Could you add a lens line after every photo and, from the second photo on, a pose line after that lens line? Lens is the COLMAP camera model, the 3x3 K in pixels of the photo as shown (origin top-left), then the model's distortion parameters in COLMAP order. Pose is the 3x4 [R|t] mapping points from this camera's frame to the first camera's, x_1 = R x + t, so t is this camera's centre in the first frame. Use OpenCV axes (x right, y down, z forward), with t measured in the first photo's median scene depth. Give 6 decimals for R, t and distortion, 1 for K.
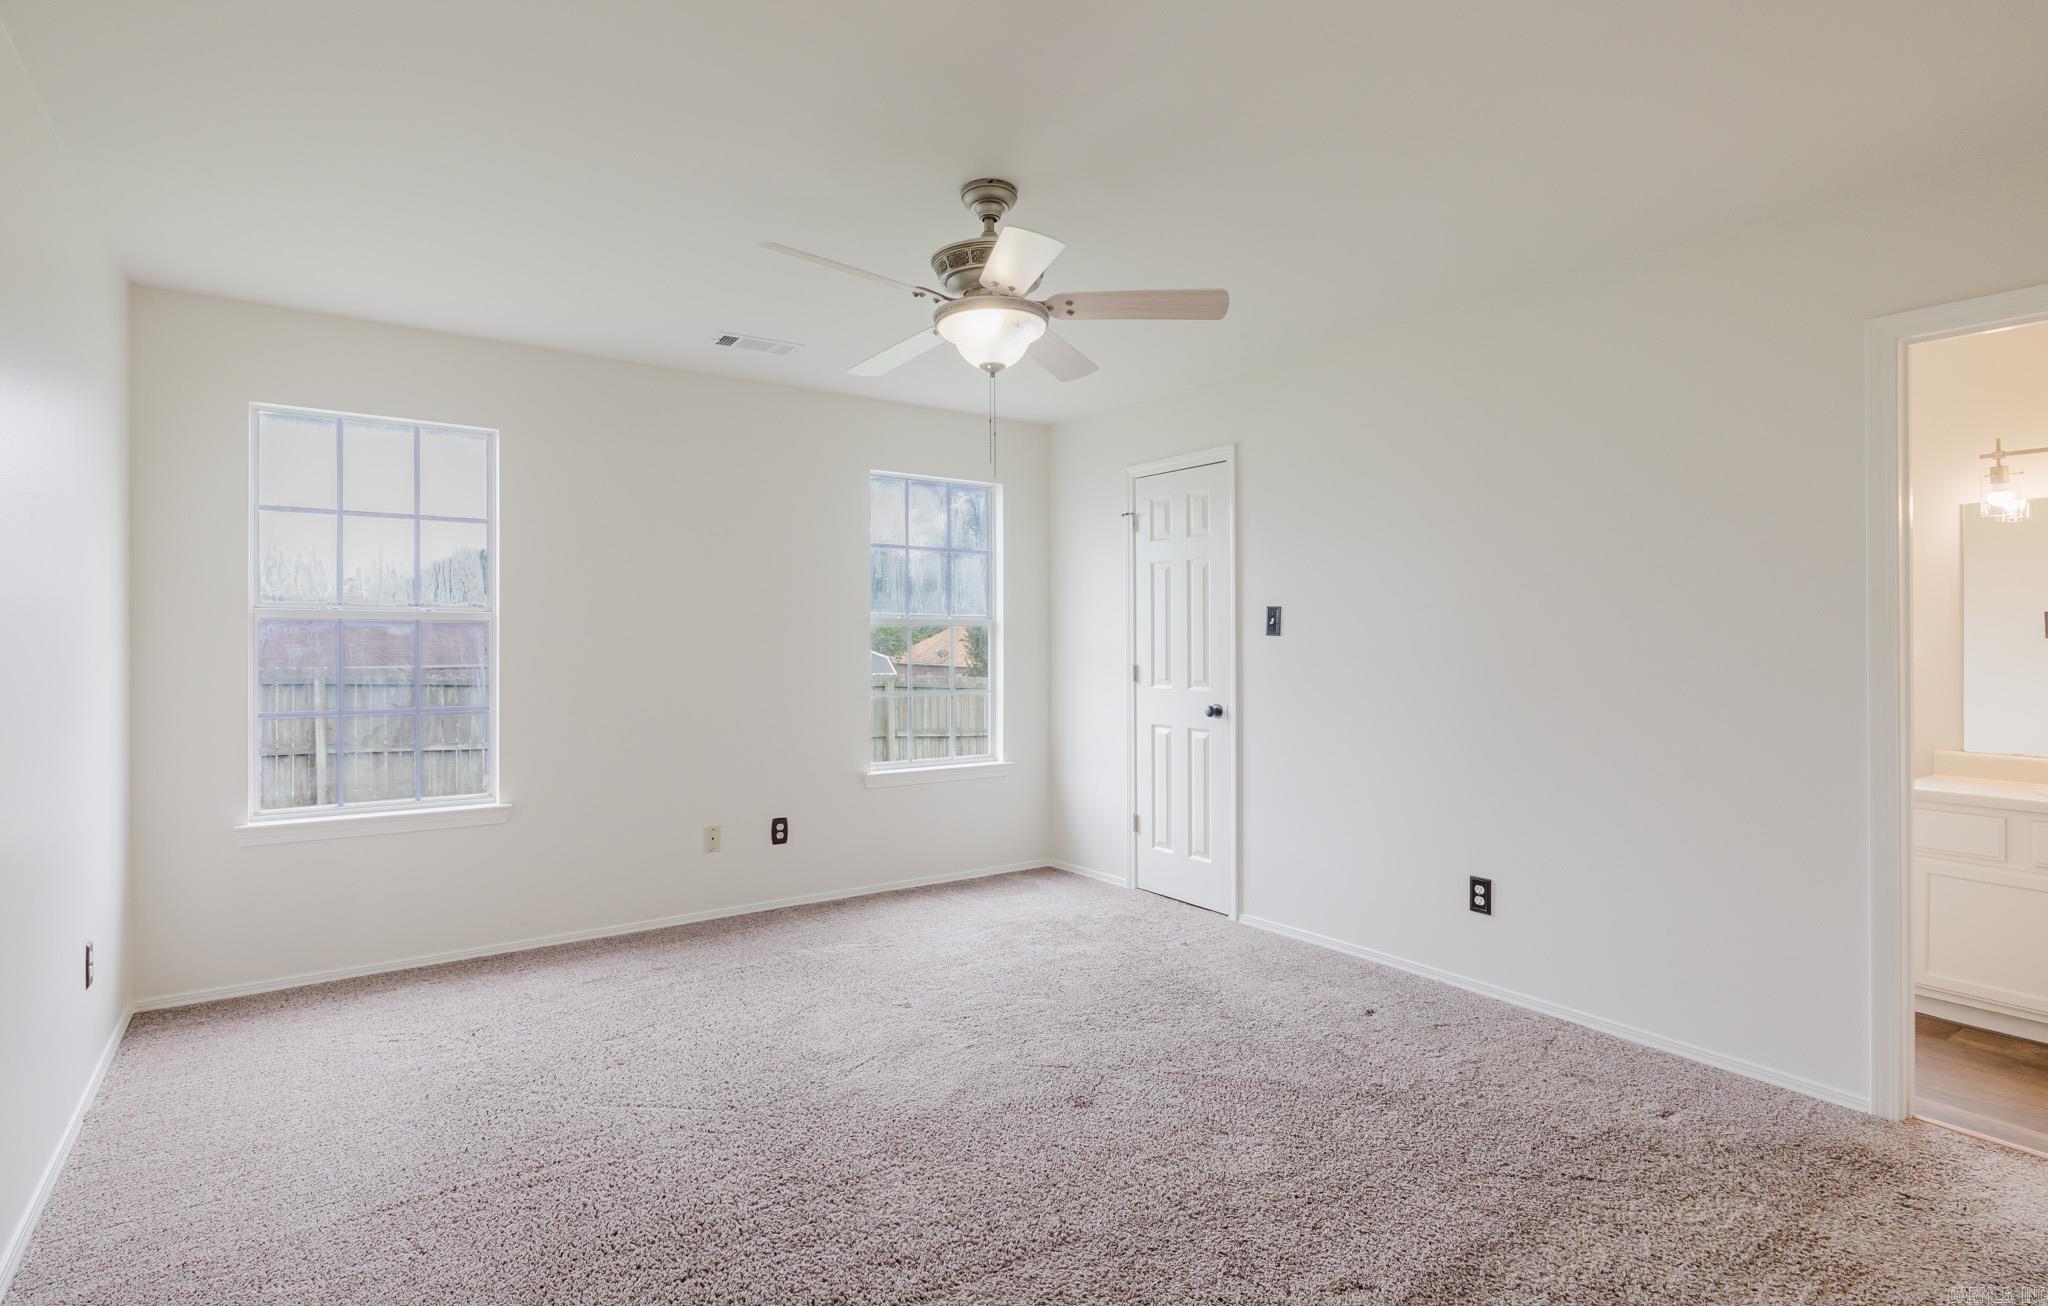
lens RADIAL K [[1016.6, 0, 1025.8], [0, 1016.6, 640.1], [0, 0, 1]] dist [-0.002410, -0.000550]
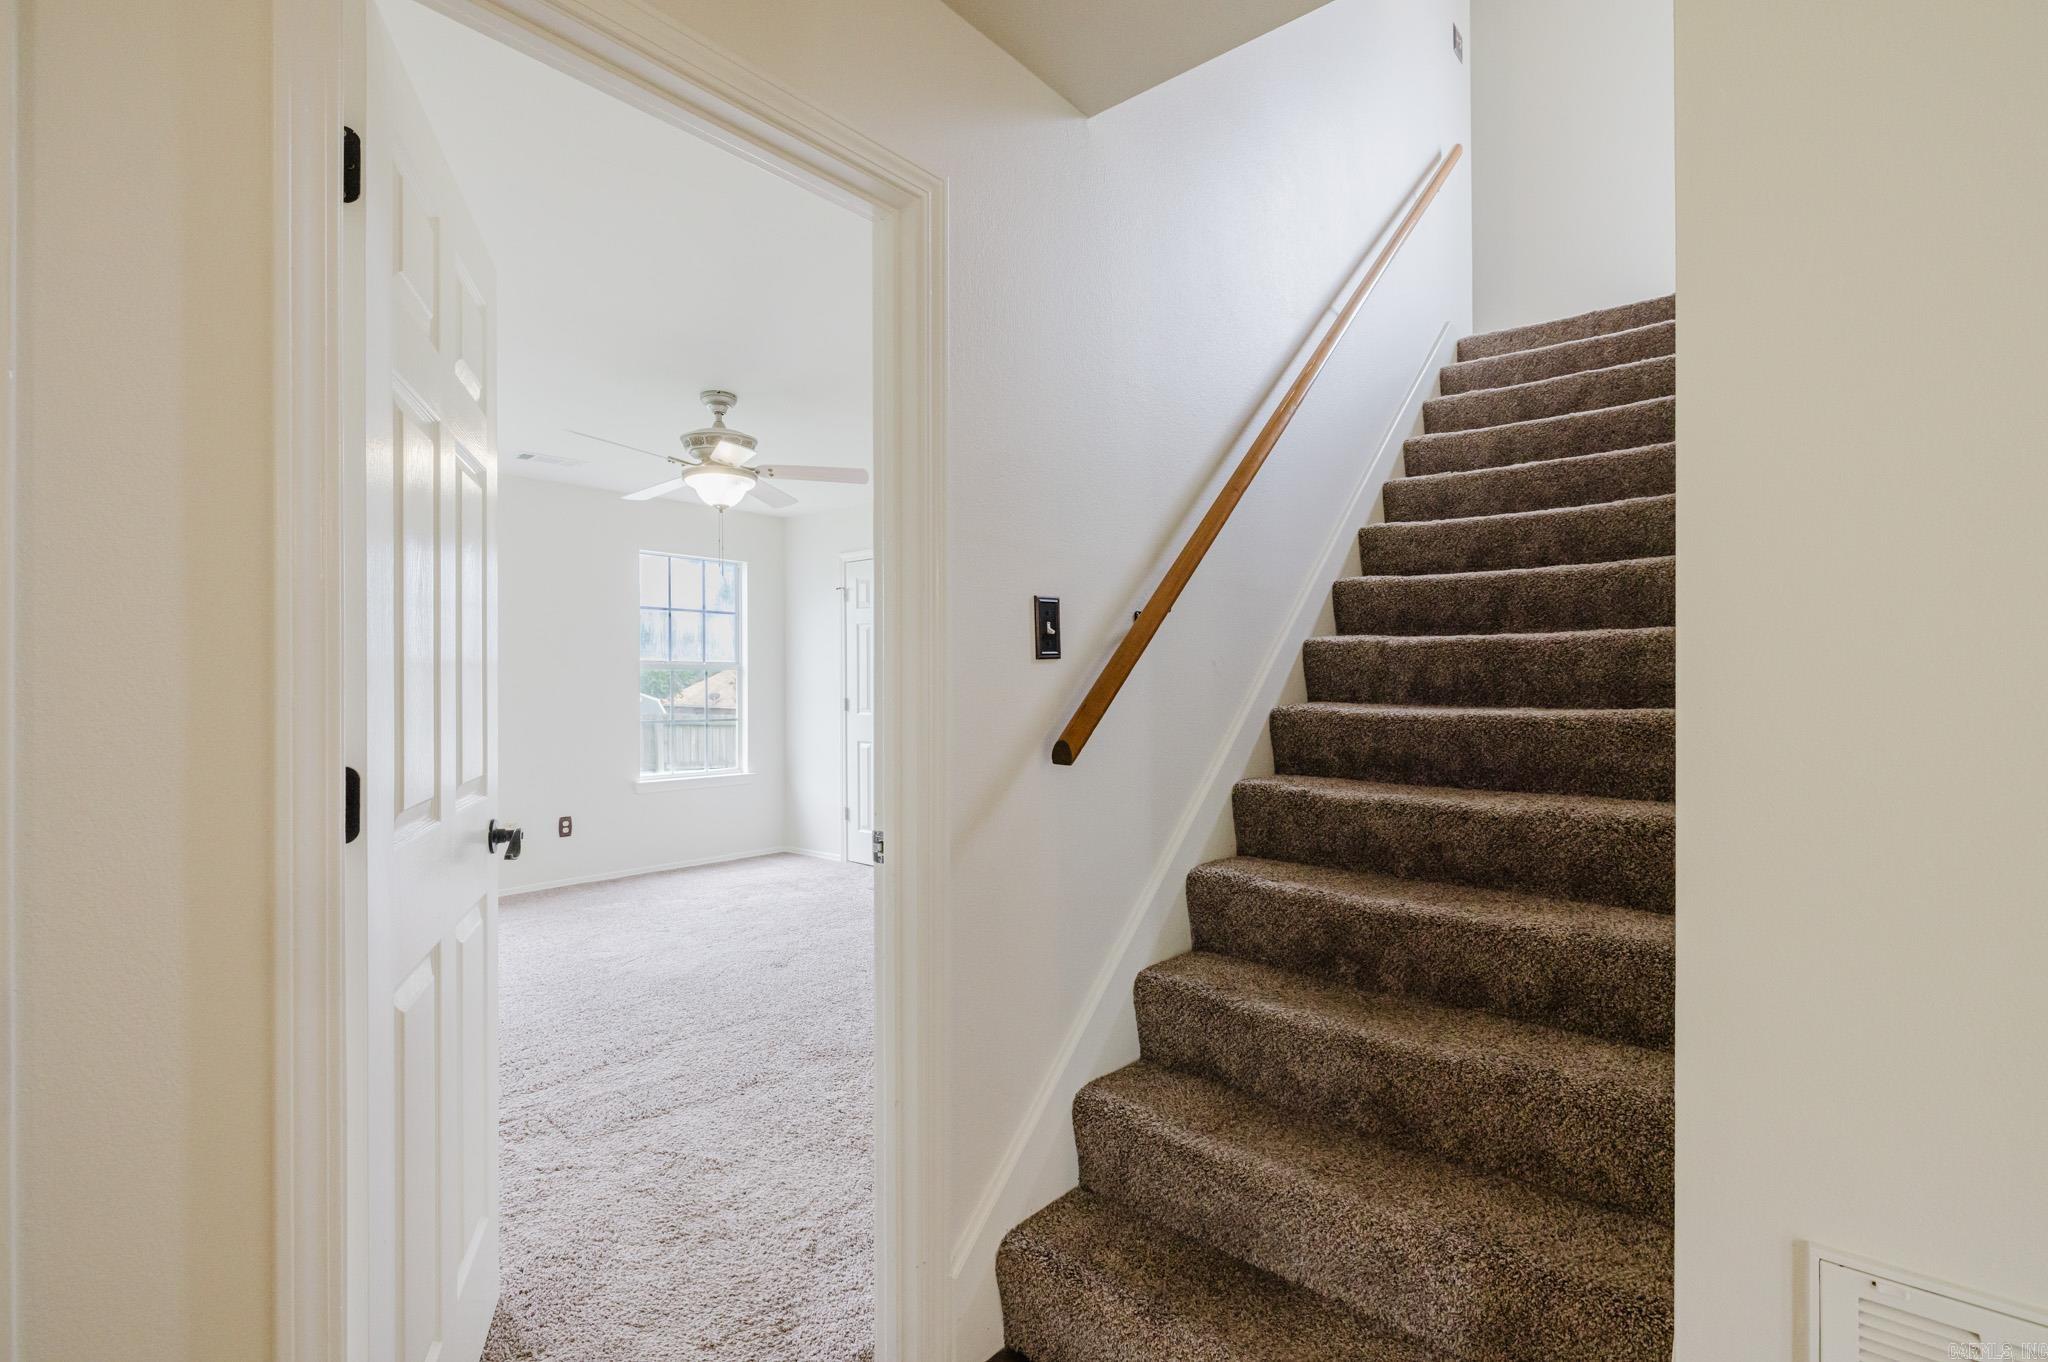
lens RADIAL K [[933.8, 0, 1021.5], [0, 933.8, 681.6], [0, 0, 1]] dist [-0.000710, 0.000082]
pose [[0.972491, -0.000694, 0.232938, 0.079904], [0.001404, 0.999995, -0.002880, 0.010692], [-0.232935, 0.003128, 0.972487, -0.507479]]
